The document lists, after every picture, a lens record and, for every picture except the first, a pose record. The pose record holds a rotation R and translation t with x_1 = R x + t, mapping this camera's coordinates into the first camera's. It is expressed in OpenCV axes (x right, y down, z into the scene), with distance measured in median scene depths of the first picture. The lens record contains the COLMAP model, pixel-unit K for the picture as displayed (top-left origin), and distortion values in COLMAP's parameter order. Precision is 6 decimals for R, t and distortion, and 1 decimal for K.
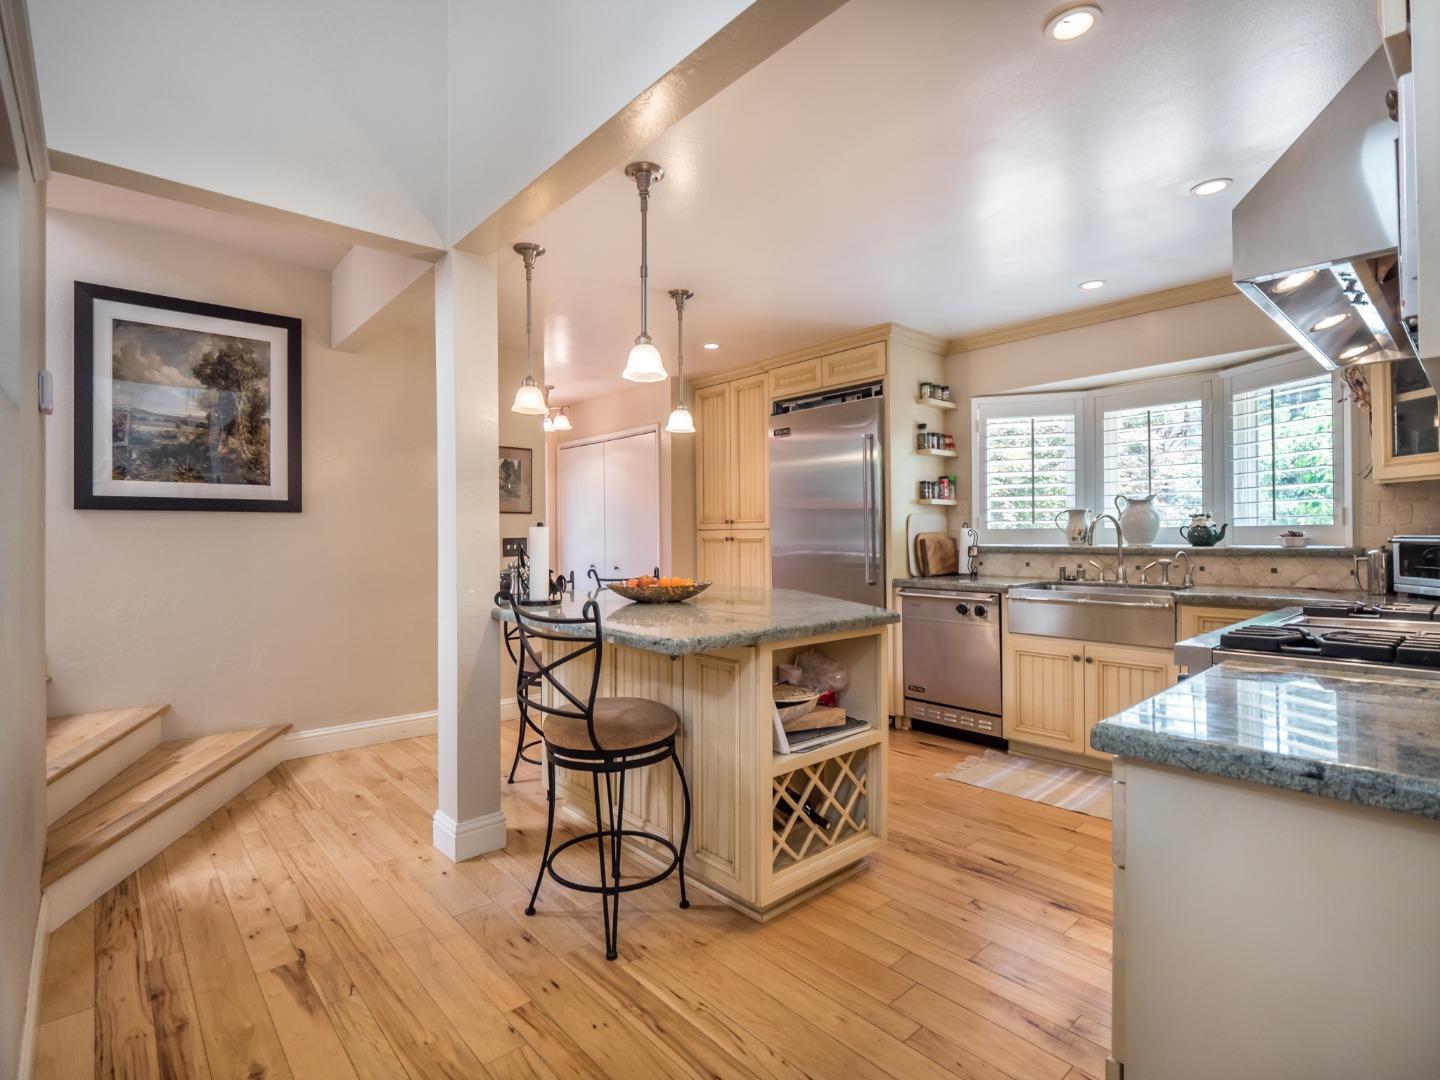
lens RADIAL K [[706.2, 0, 700.2], [0, 706.2, 533.4], [0, 0, 1]] dist [-0.009731, -0.003530]
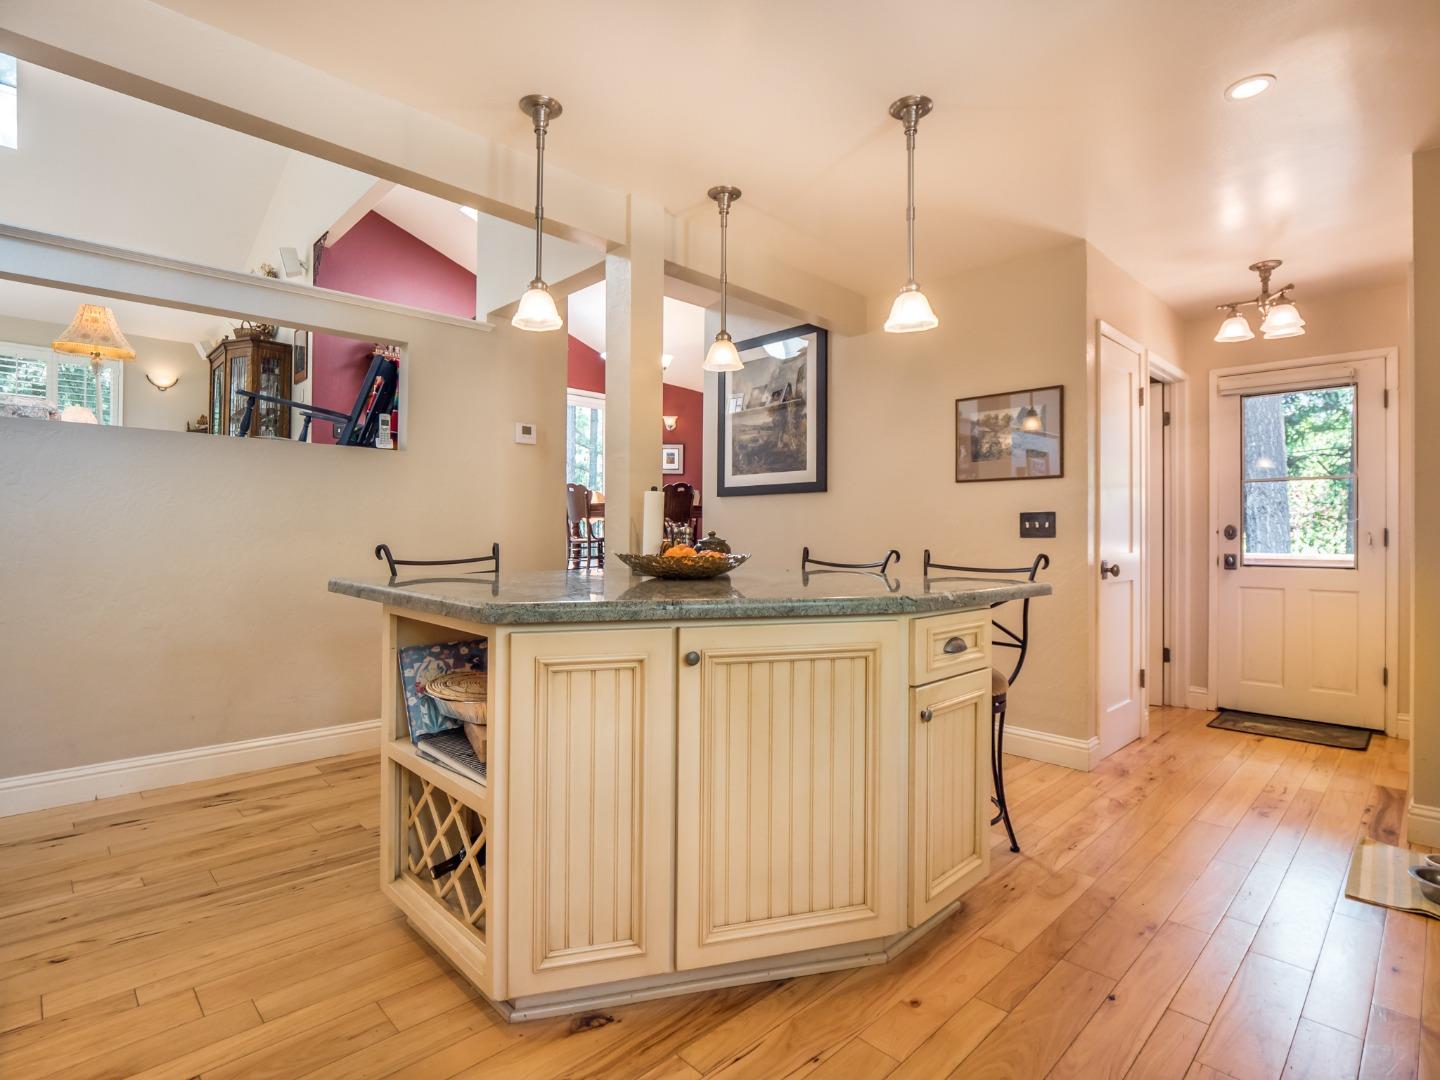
lens RADIAL K [[706.2, 0, 705.8], [0, 706.2, 541.3], [0, 0, 1]] dist [-0.009731, -0.003530]
pose [[0.056569, 0.016654, -0.998260, 0.629695], [-0.005405, 0.999851, 0.016374, 0.036952], [0.998384, 0.004470, 0.056651, 0.845568]]
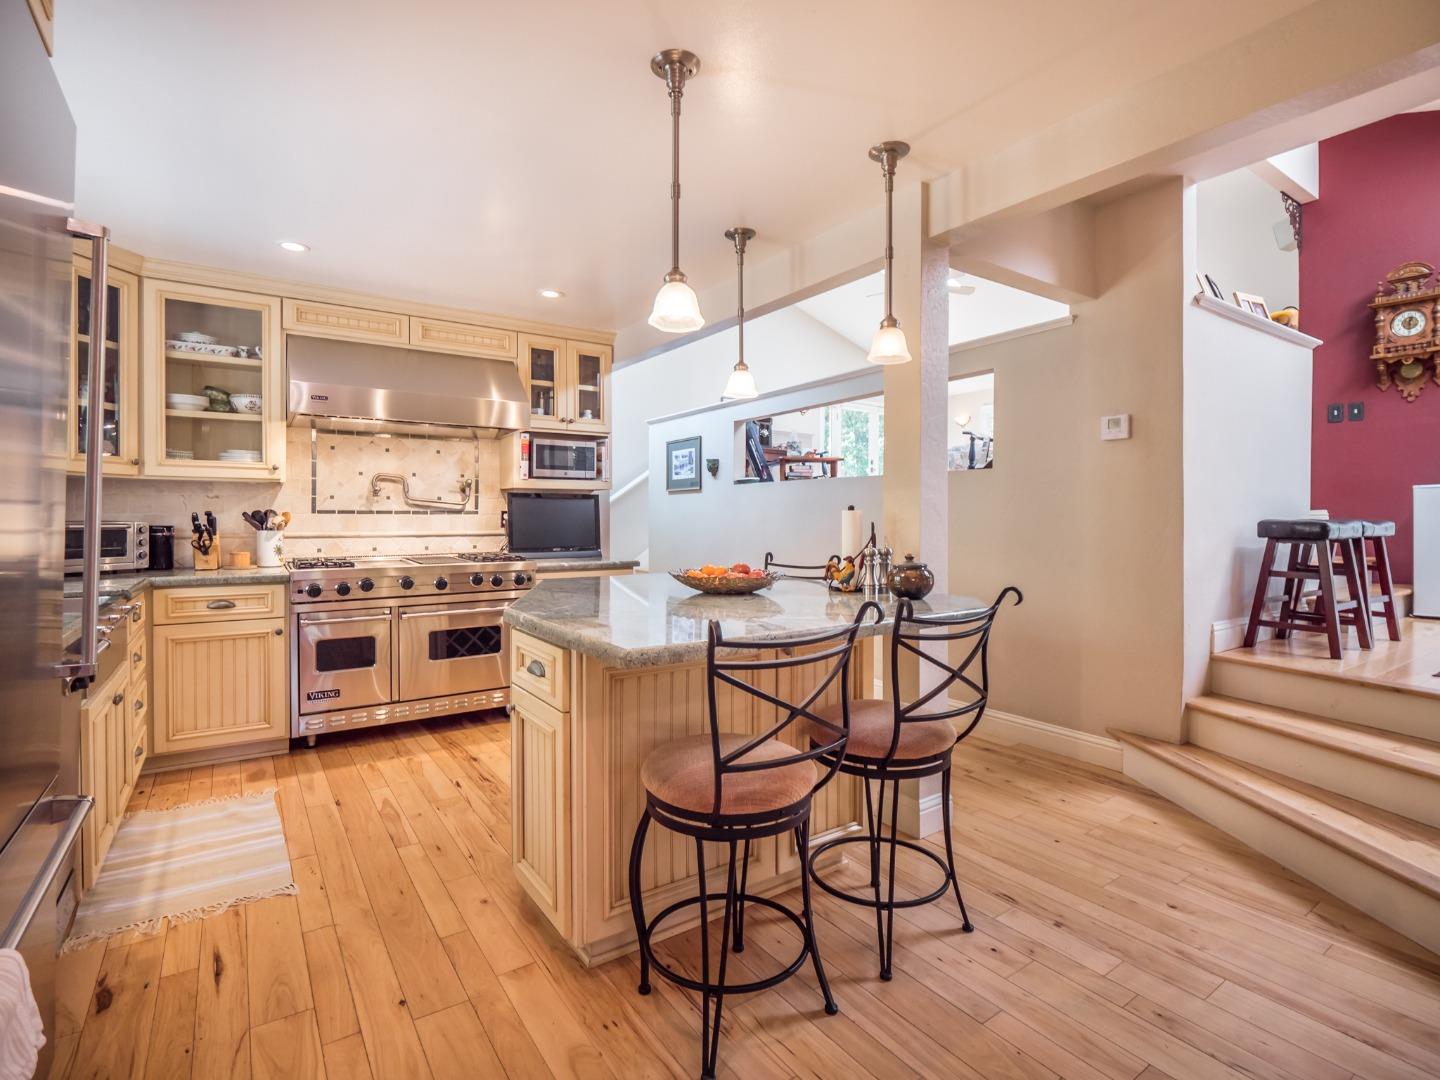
lens RADIAL K [[706.2, 0, 719.3], [0, 706.2, 526.8], [0, 0, 1]] dist [-0.009731, -0.003530]
pose [[-0.994312, 0.003112, 0.106462, -0.125985], [0.004710, 0.999880, 0.014763, -0.000981], [-0.106404, 0.015180, -0.994207, 1.643297]]
